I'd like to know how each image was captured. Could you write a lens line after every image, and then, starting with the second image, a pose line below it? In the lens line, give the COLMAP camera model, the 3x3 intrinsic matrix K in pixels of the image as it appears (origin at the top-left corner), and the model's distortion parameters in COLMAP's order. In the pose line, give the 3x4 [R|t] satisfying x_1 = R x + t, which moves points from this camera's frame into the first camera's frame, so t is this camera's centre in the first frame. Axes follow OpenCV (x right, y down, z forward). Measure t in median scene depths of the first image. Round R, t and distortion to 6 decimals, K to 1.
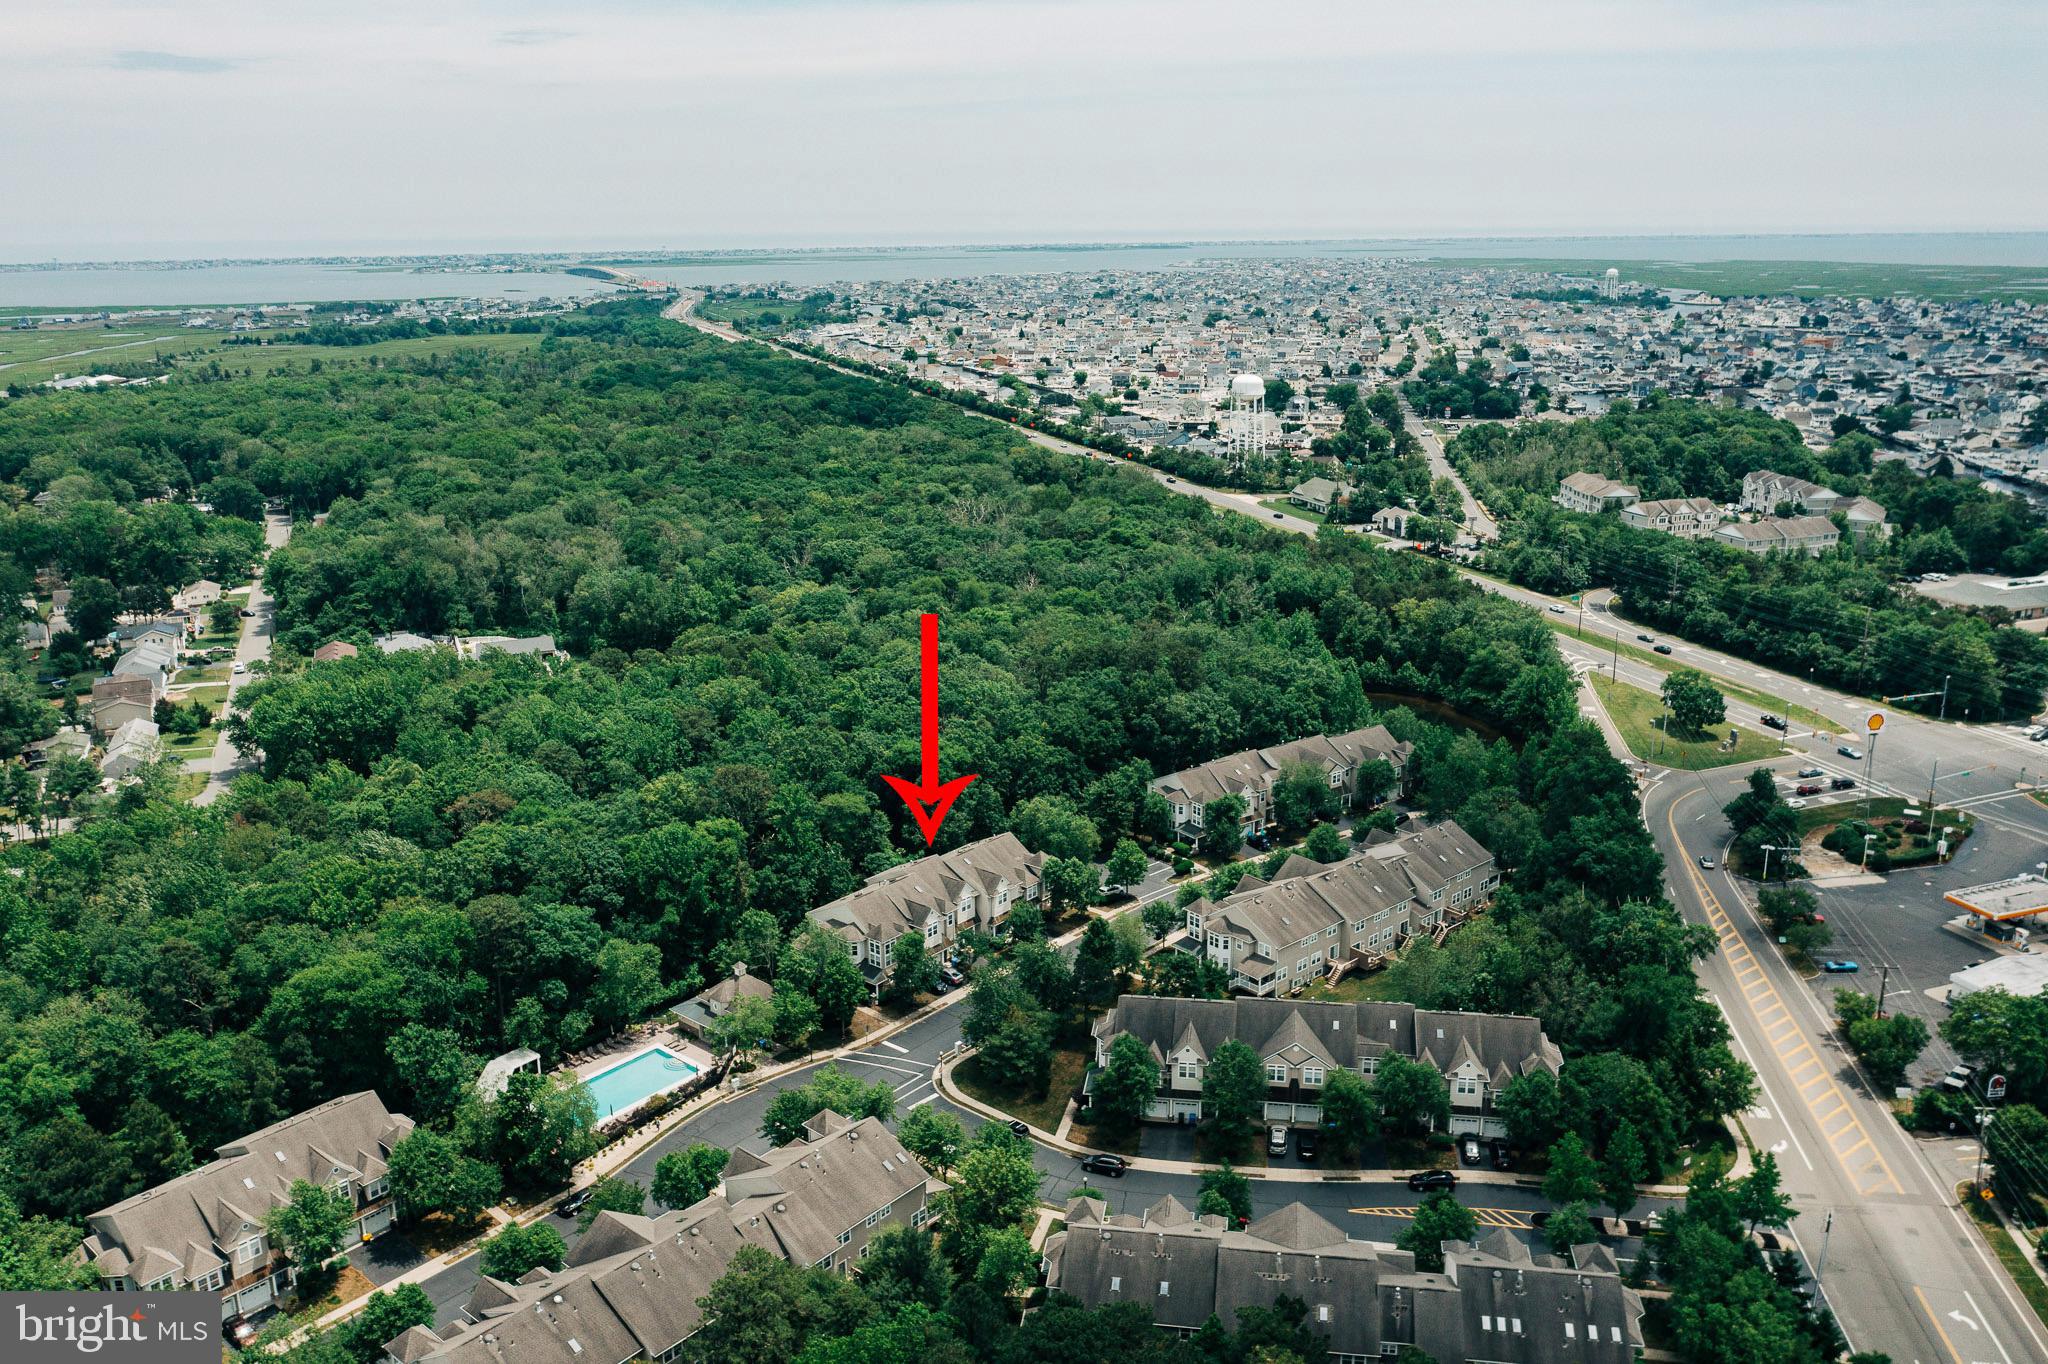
lens RADIAL K [[1625.4, 0, 1012.6], [0, 1625.4, 673.3], [0, 0, 1]] dist [-0.022995, 0.001871]
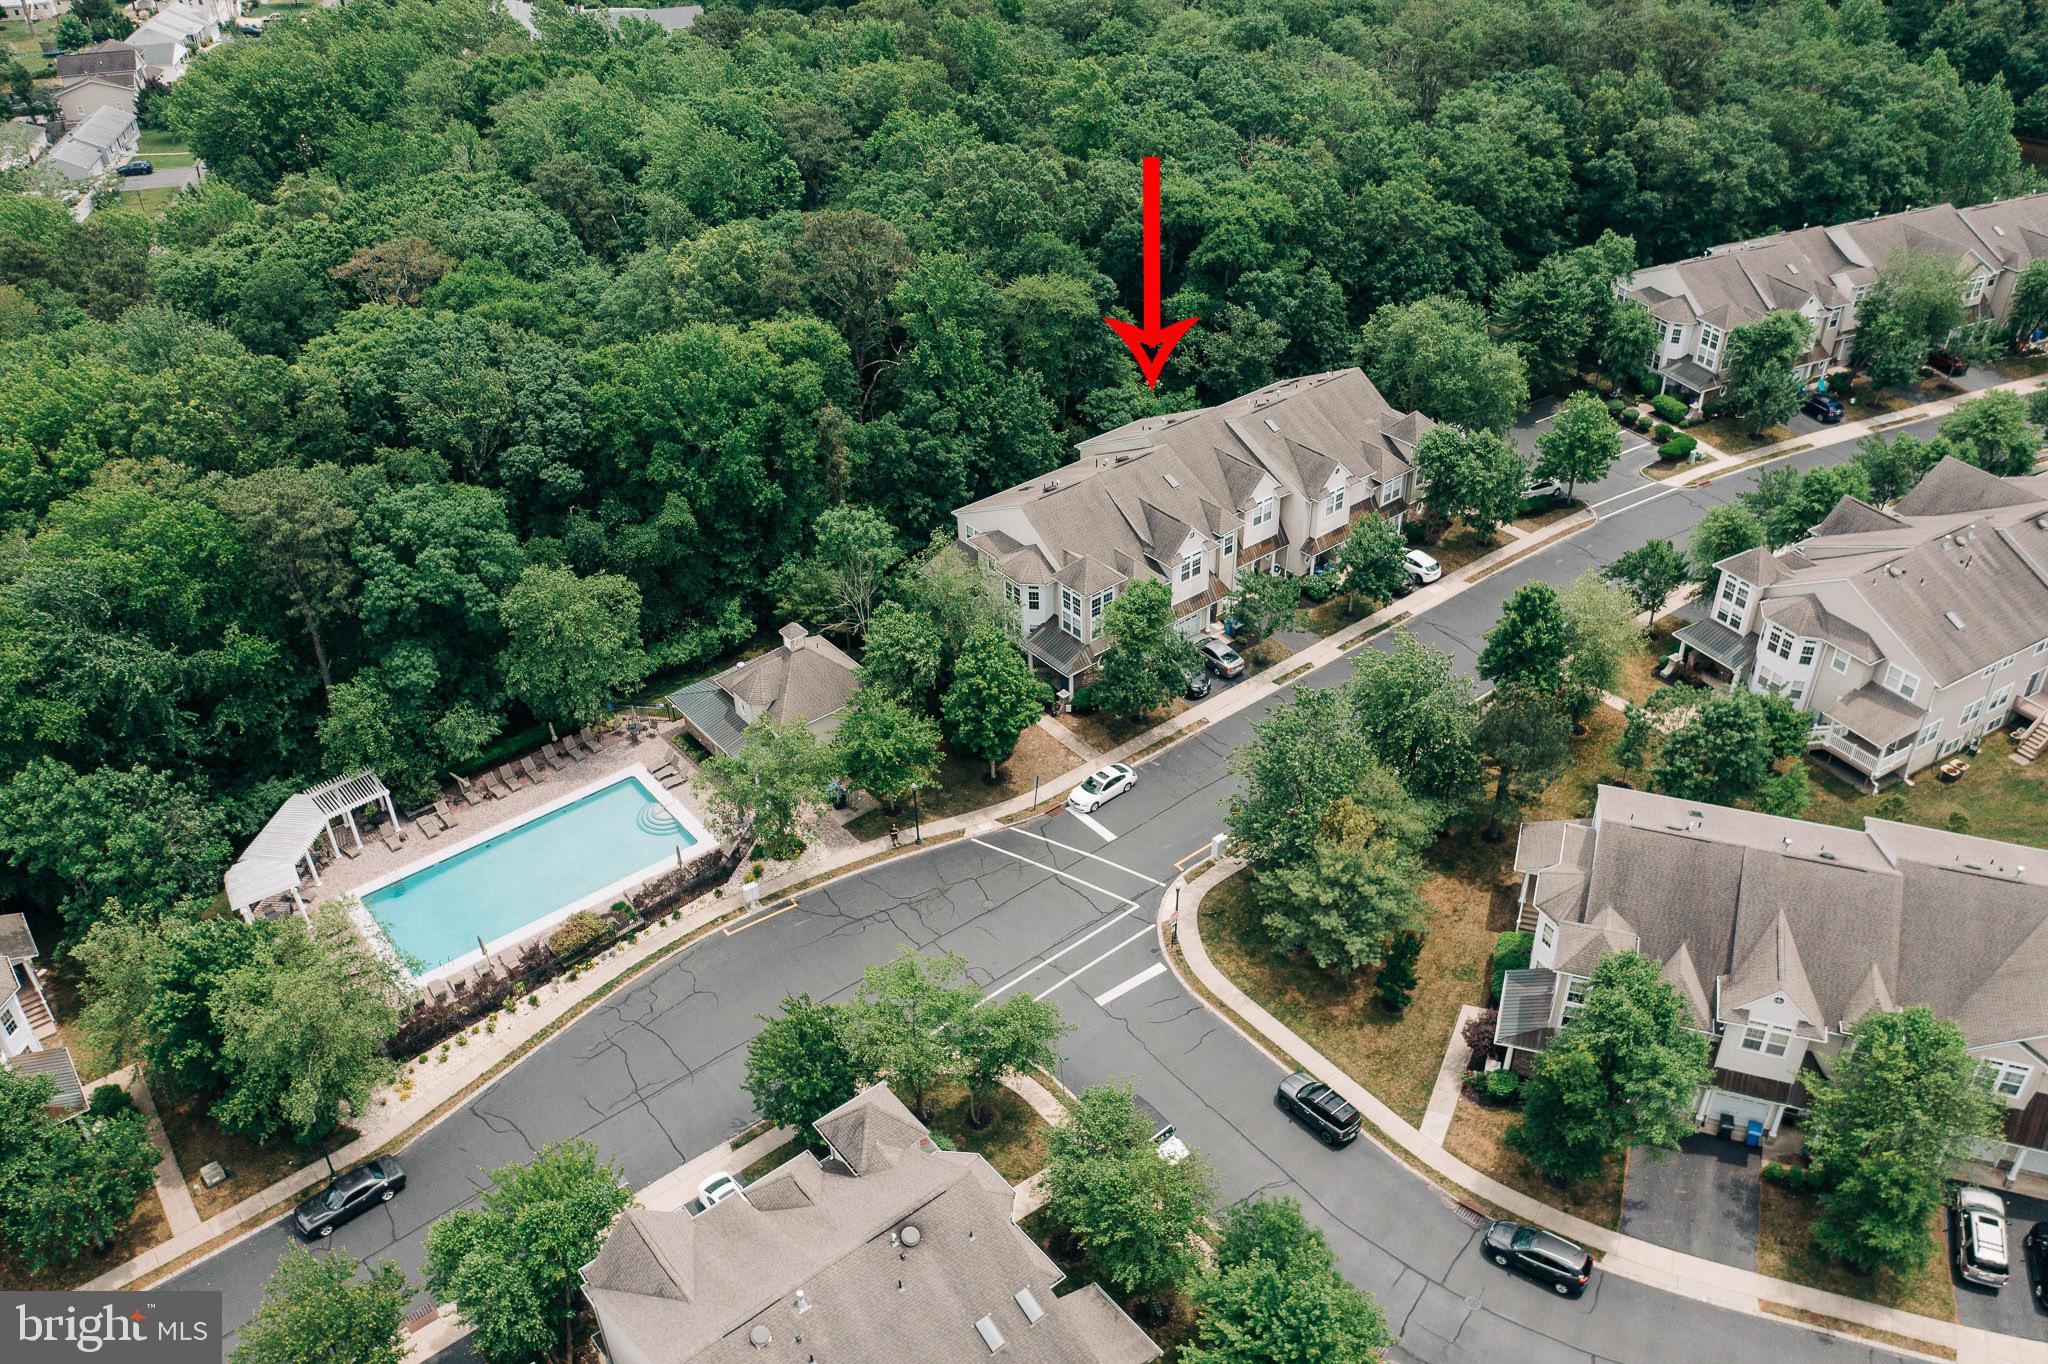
lens RADIAL K [[1613.5, 0, 1011.5], [0, 1613.5, 668.8], [0, 0, 1]] dist [-0.020195, 0.006015]
pose [[0.981424, 0.093626, -0.167453, -0.014638], [-0.033844, 0.943637, 0.329249, 0.020725], [0.188841, -0.317465, 0.929277, 0.439451]]
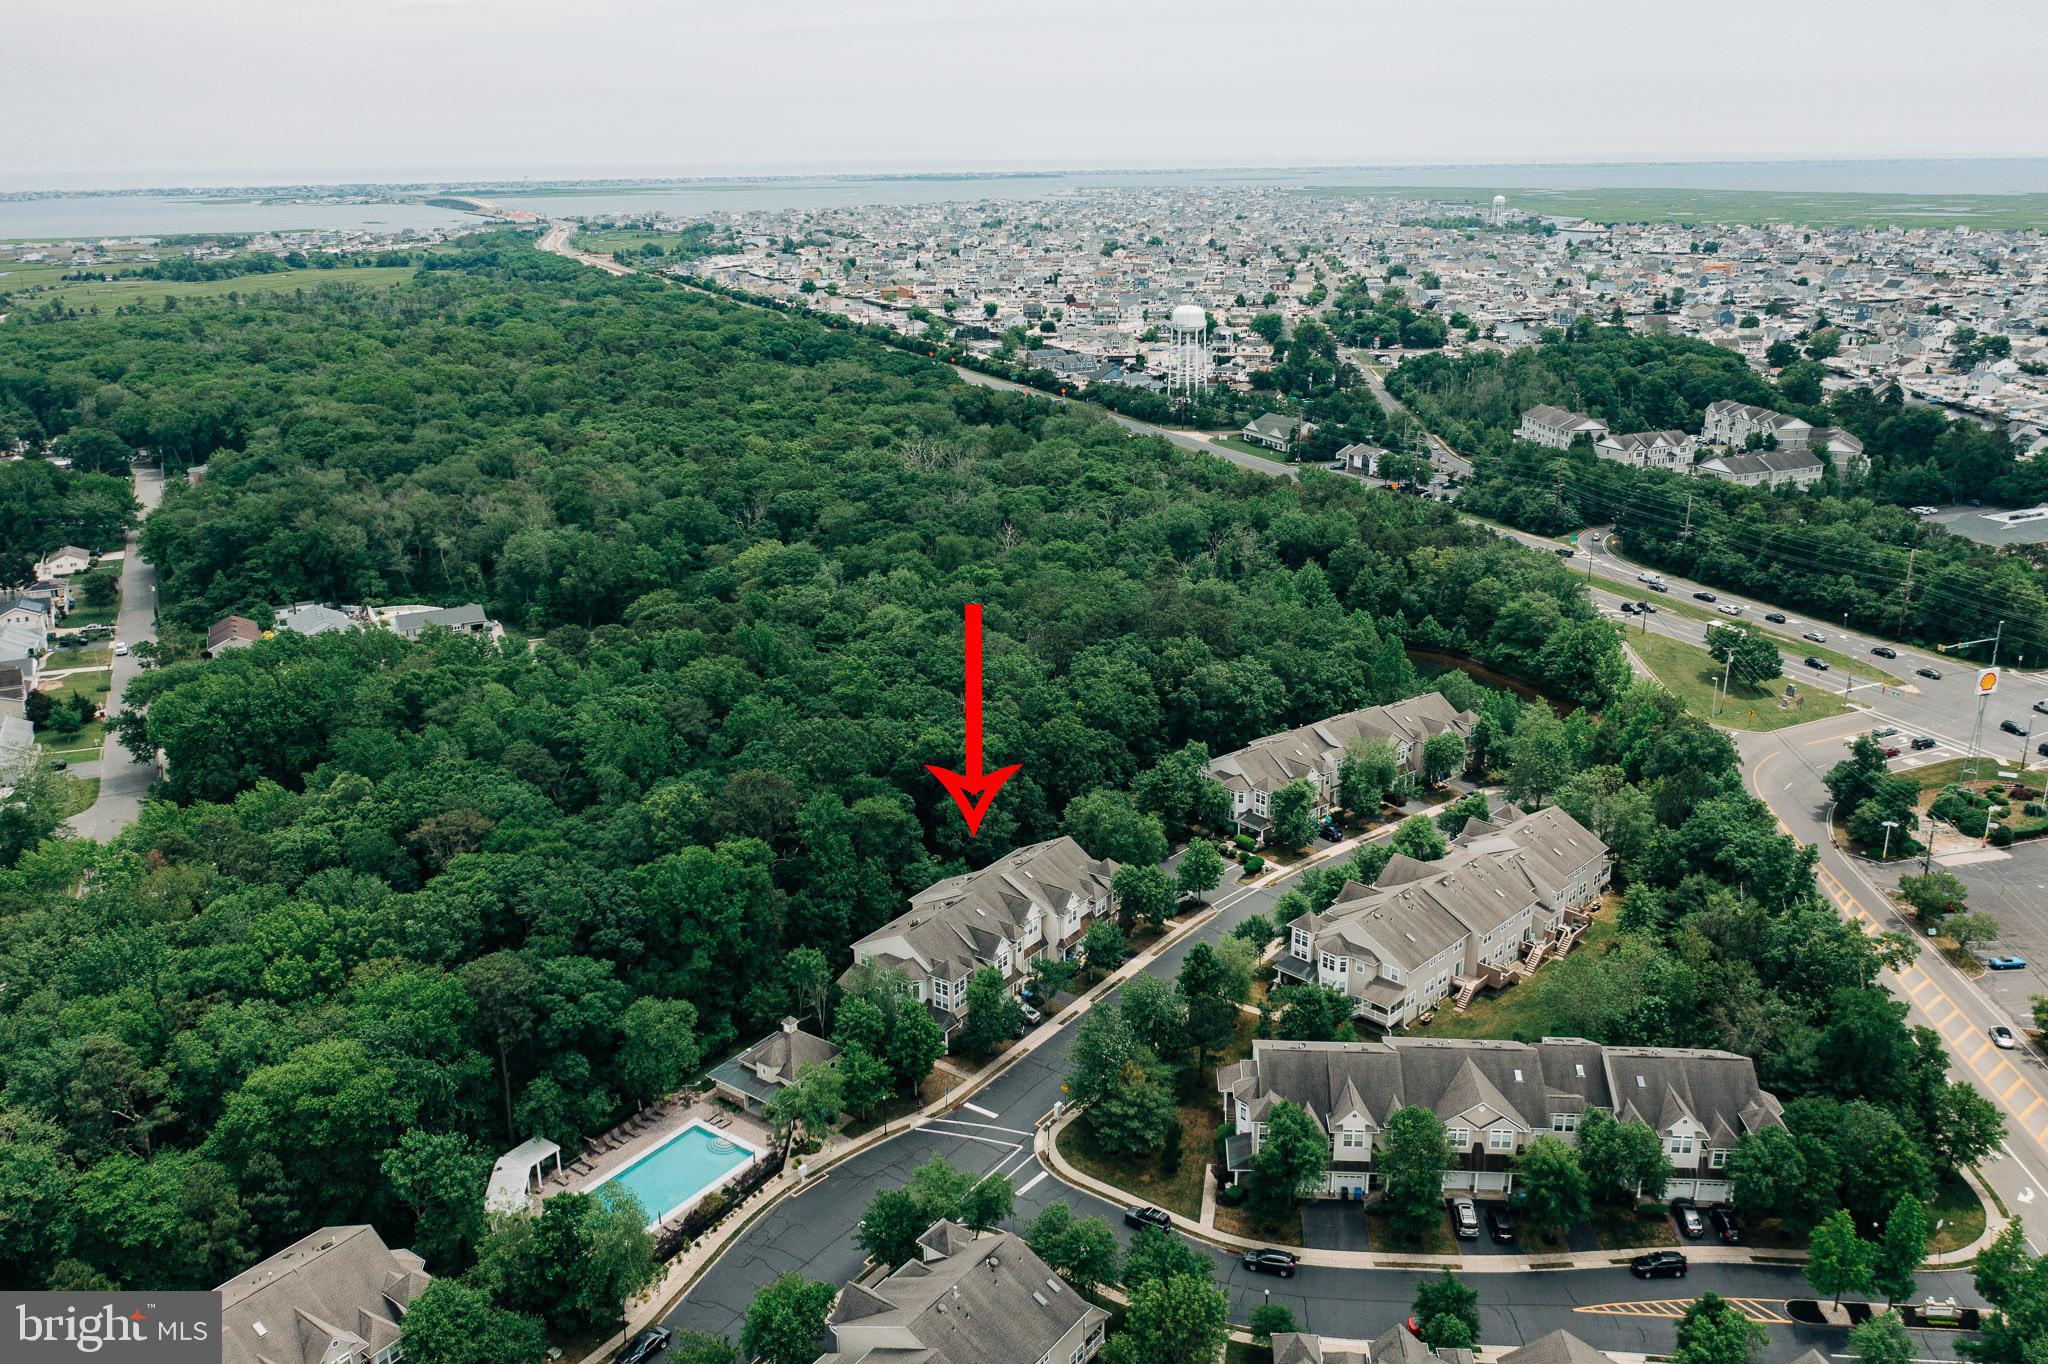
lens RADIAL K [[1613.5, 0, 1011.5], [0, 1613.5, 668.8], [0, 0, 1]] dist [-0.020195, 0.006015]
pose [[0.996865, -0.024065, 0.075368, -0.090008], [0.021082, 0.998972, 0.040131, -0.025859], [-0.076257, -0.038416, 0.996348, 0.135966]]
